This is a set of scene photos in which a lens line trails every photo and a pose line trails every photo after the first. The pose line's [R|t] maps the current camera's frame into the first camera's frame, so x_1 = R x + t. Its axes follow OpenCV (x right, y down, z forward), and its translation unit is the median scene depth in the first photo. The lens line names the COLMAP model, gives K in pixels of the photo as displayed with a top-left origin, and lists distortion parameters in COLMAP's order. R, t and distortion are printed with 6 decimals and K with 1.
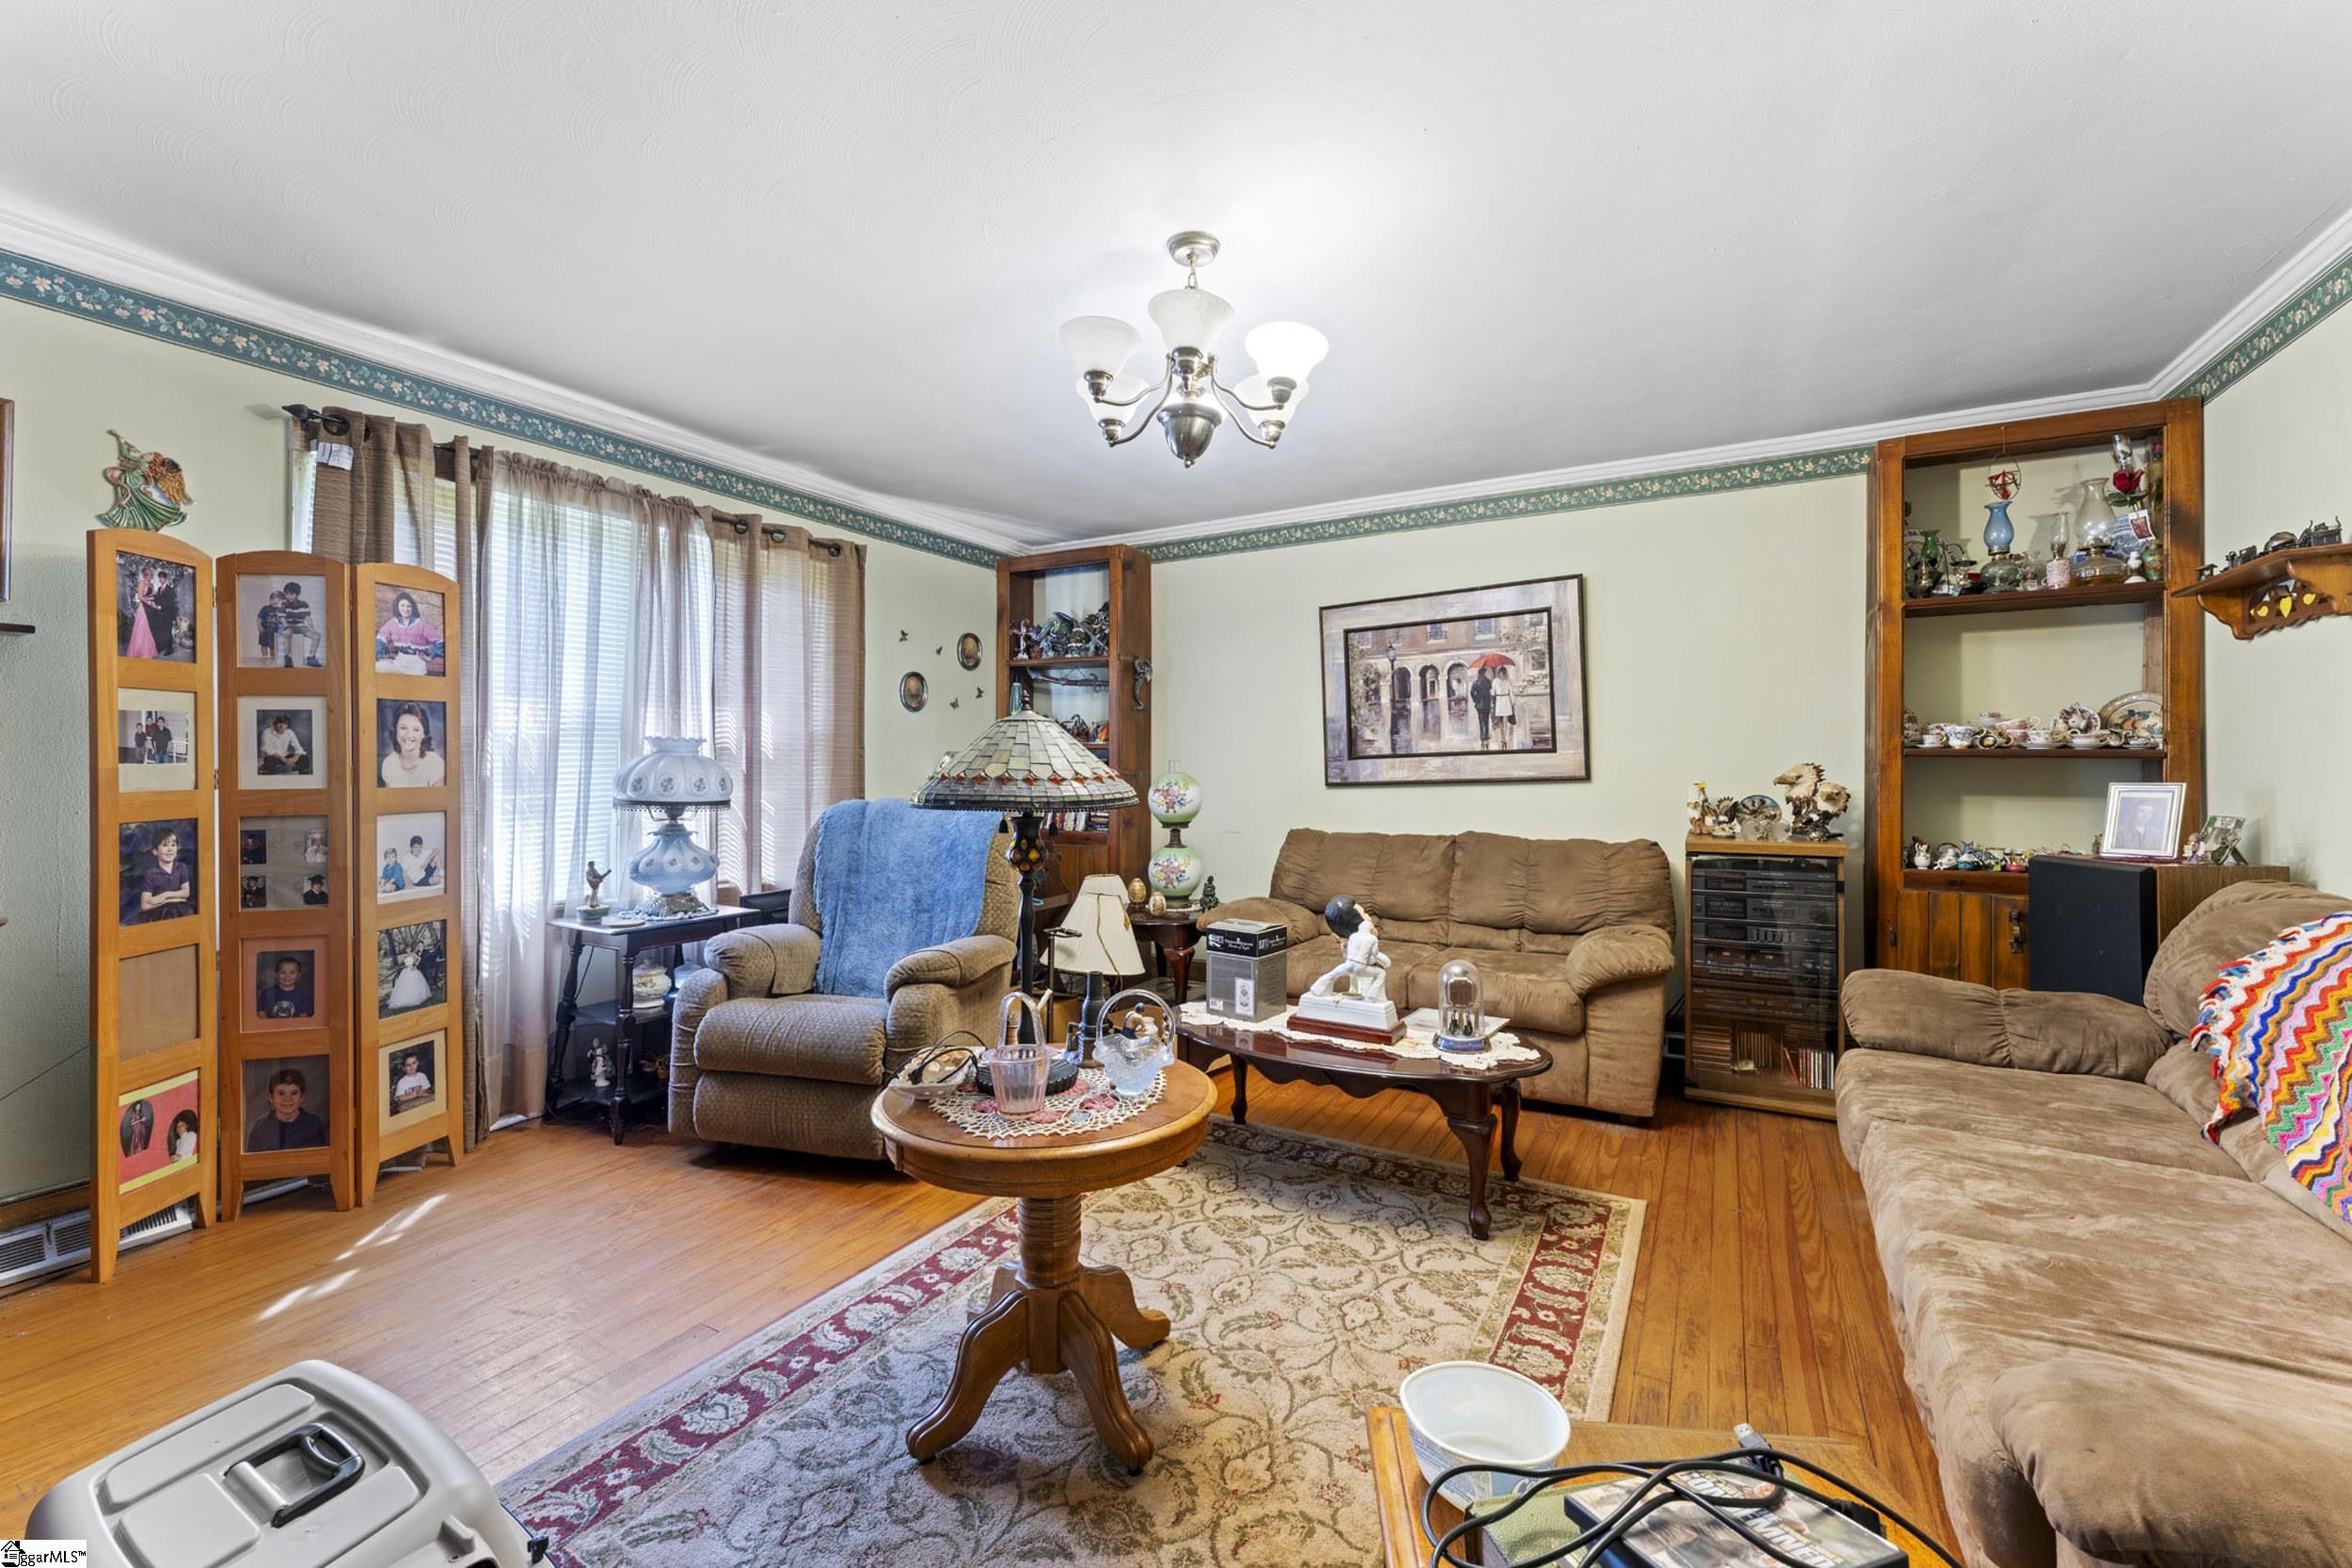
lens RADIAL K [[953.4, 0, 1181.2], [0, 953.4, 756.4], [0, 0, 1]] dist [-0.014382, 0.000071]
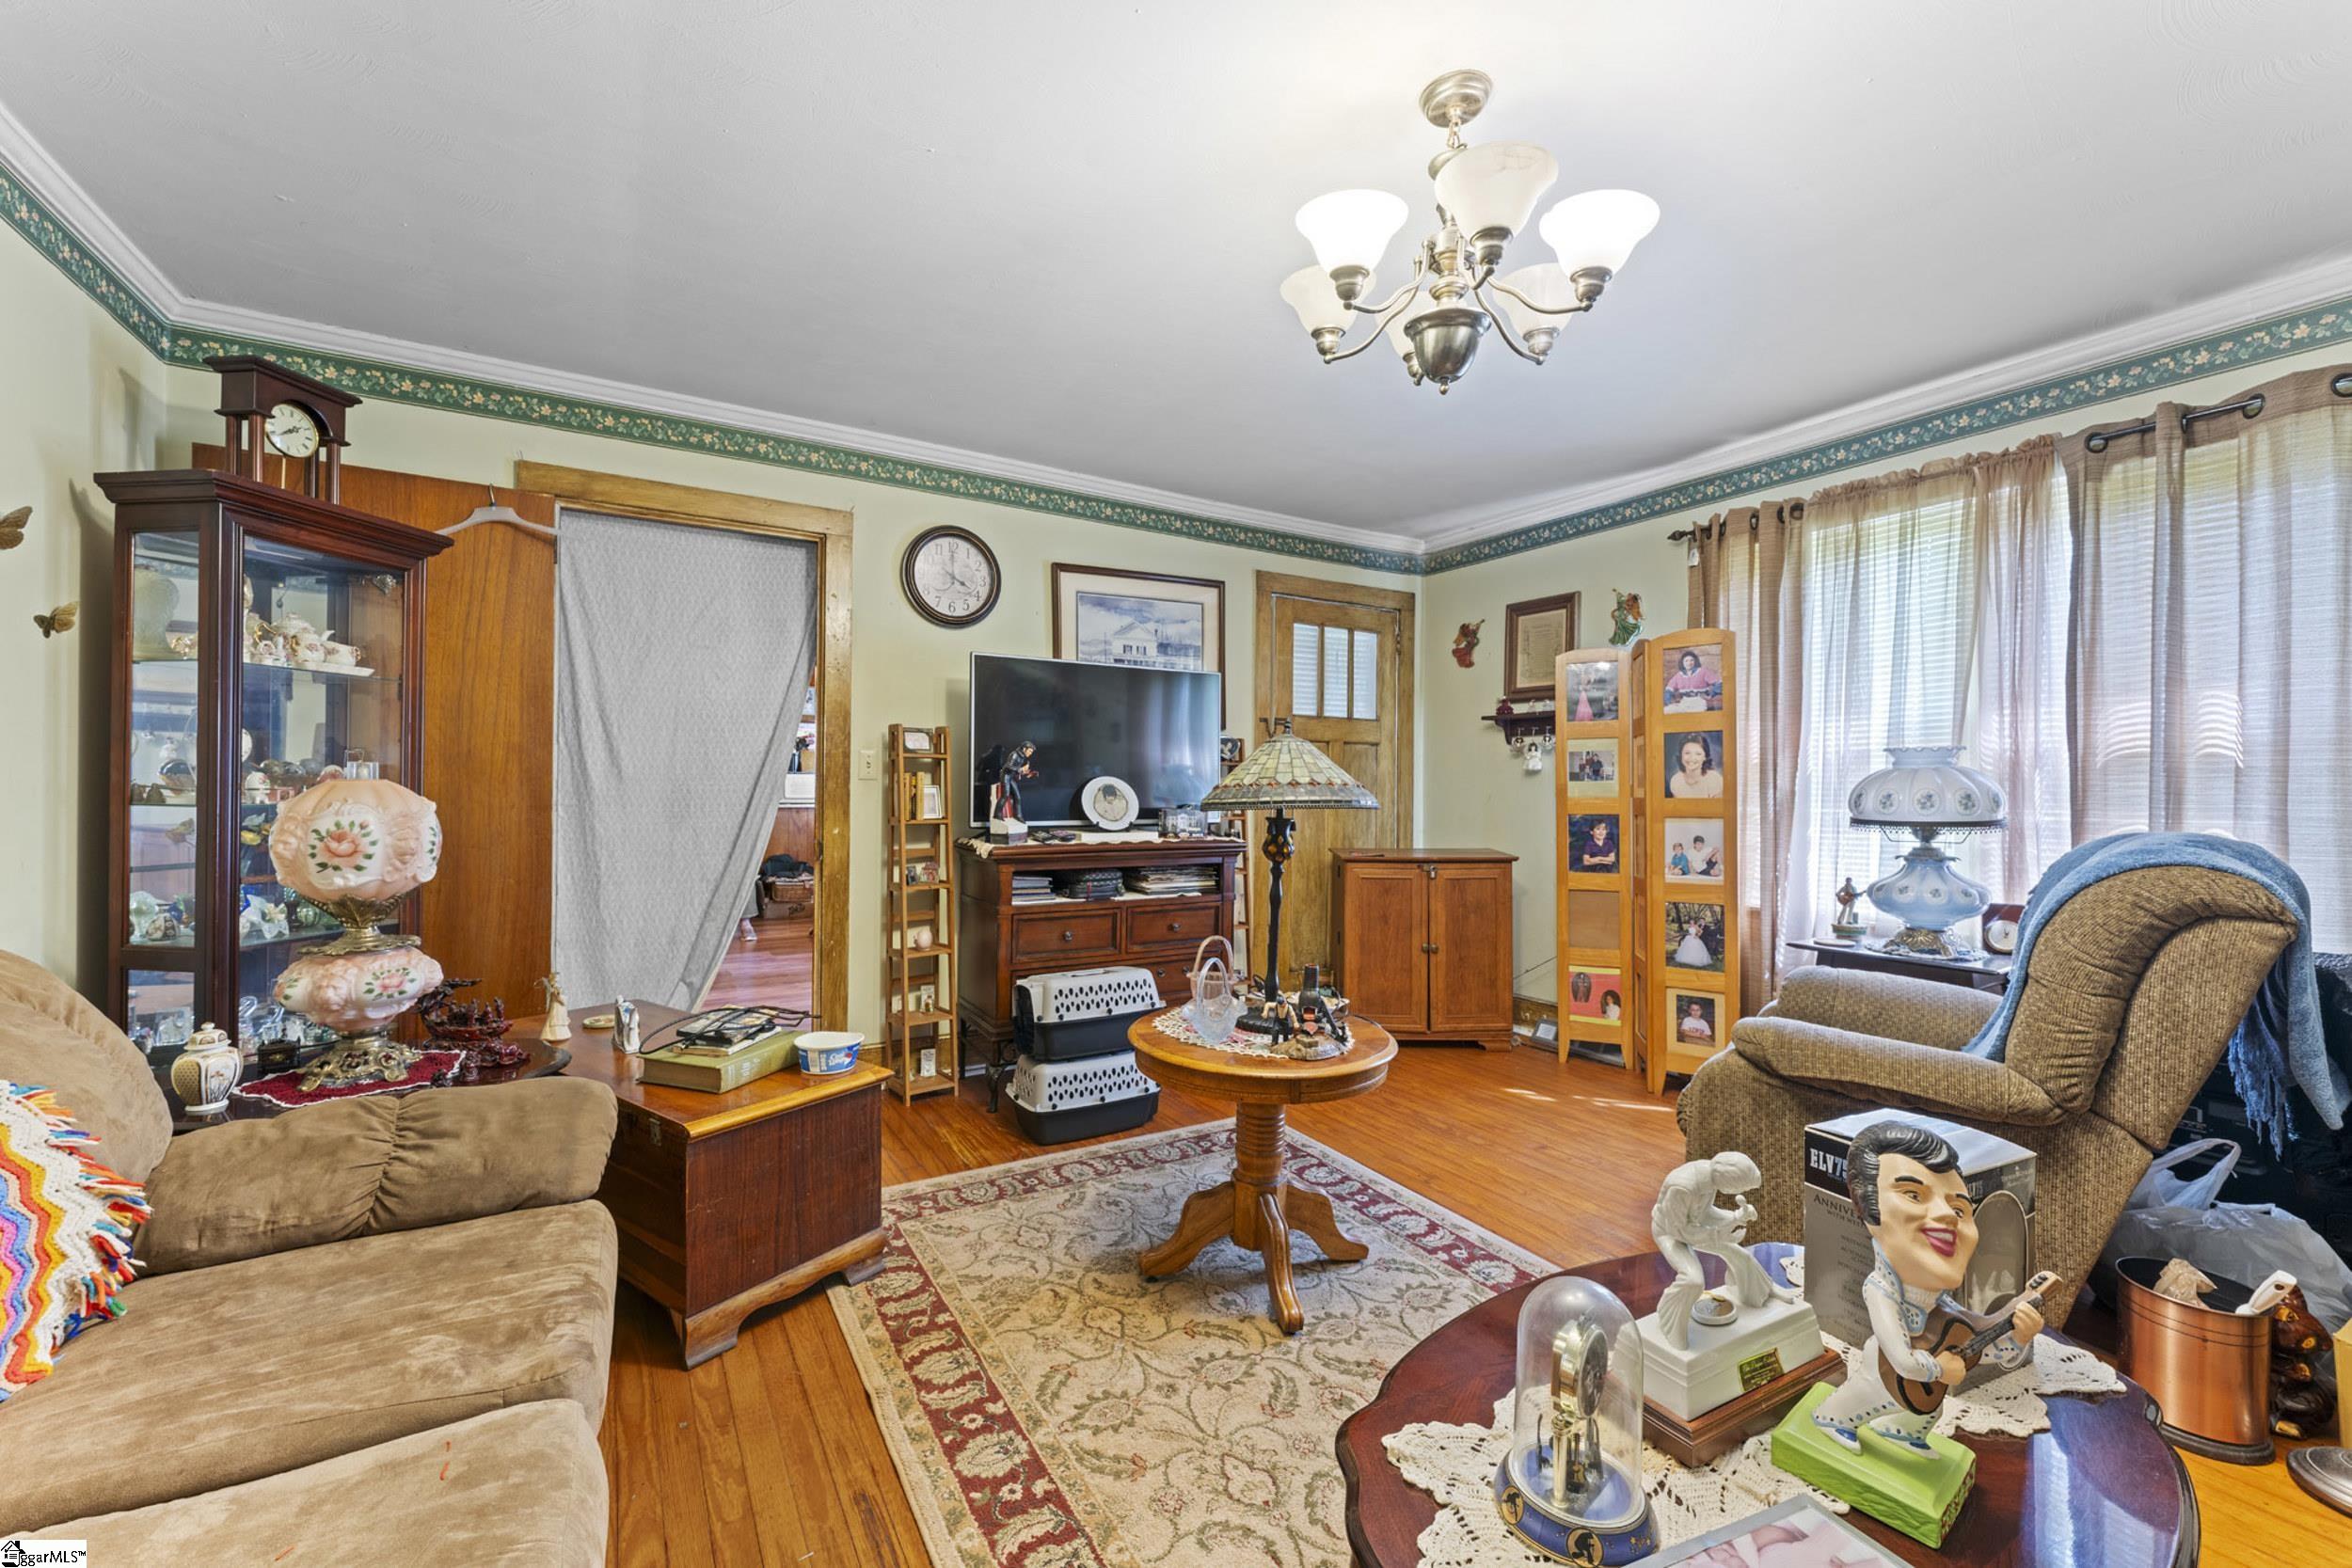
lens RADIAL K [[934.6, 0, 1182.3], [0, 934.6, 794.4], [0, 0, 1]] dist [-0.000352, -0.000014]
pose [[-0.502336, 0.001216, -0.864672, 0.671525], [0.003186, 0.999995, -0.000445, 0.026330], [0.864667, -0.002979, -0.502337, 1.052884]]
